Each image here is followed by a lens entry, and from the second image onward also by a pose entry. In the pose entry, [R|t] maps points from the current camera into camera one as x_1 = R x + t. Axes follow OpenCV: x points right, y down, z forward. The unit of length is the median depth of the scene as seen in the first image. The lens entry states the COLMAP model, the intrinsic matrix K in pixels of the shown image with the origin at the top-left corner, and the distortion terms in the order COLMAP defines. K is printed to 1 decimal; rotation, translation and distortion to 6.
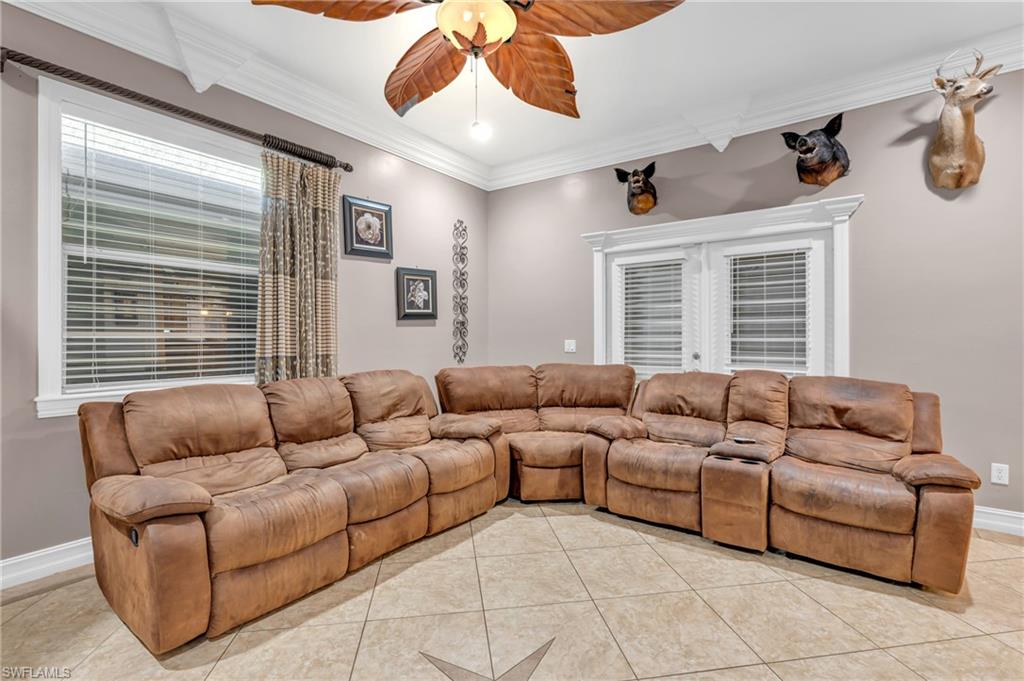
lens RADIAL K [[464.7, 0, 518.5], [0, 464.7, 338.7], [0, 0, 1]] dist [-0.005550, -0.000046]
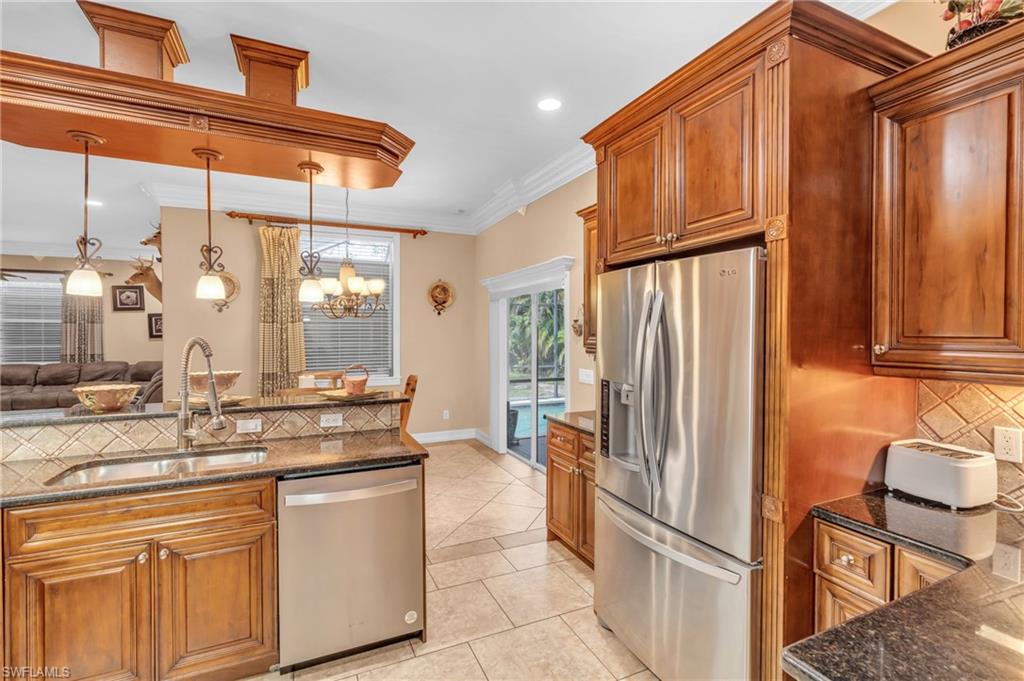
lens RADIAL K [[464.7, 0, 514.3], [0, 464.7, 336.9], [0, 0, 1]] dist [-0.005550, -0.000046]
pose [[0.880981, 0.000252, -0.473152, 2.305654], [-0.000499, 1.000000, -0.000398, -0.047829], [0.473152, 0.000586, 0.880981, -0.087199]]
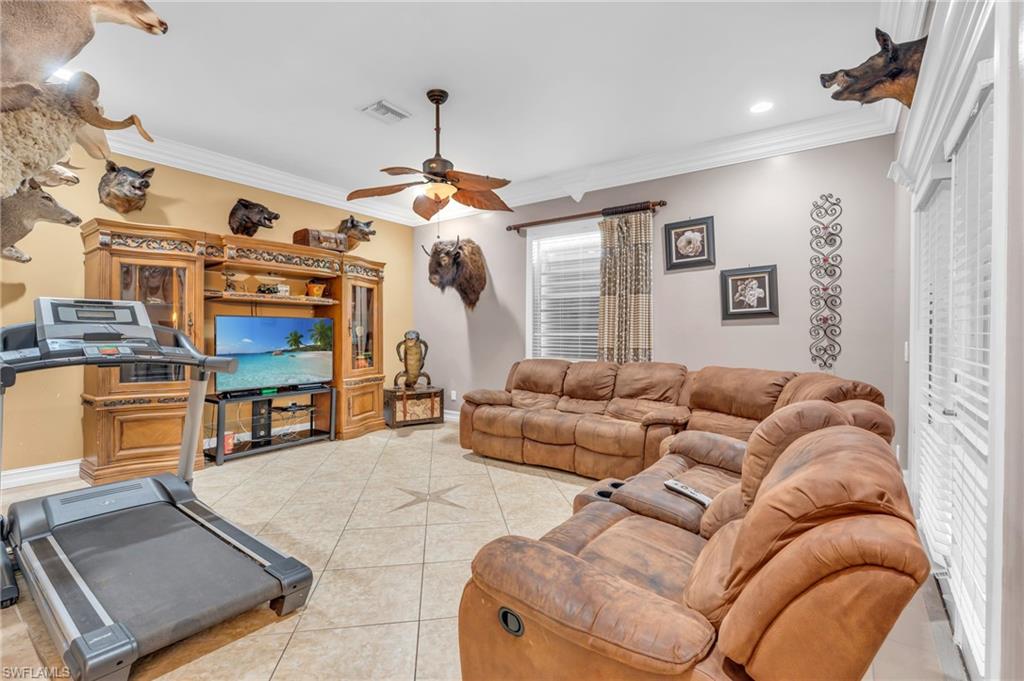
lens RADIAL K [[464.7, 0, 518.7], [0, 464.7, 335.6], [0, 0, 1]] dist [-0.005550, -0.000046]
pose [[0.009084, 0.010242, -0.999906, 0.832621], [-0.006677, 0.999926, 0.010182, -0.011955], [0.999936, 0.006584, 0.009152, 0.537761]]
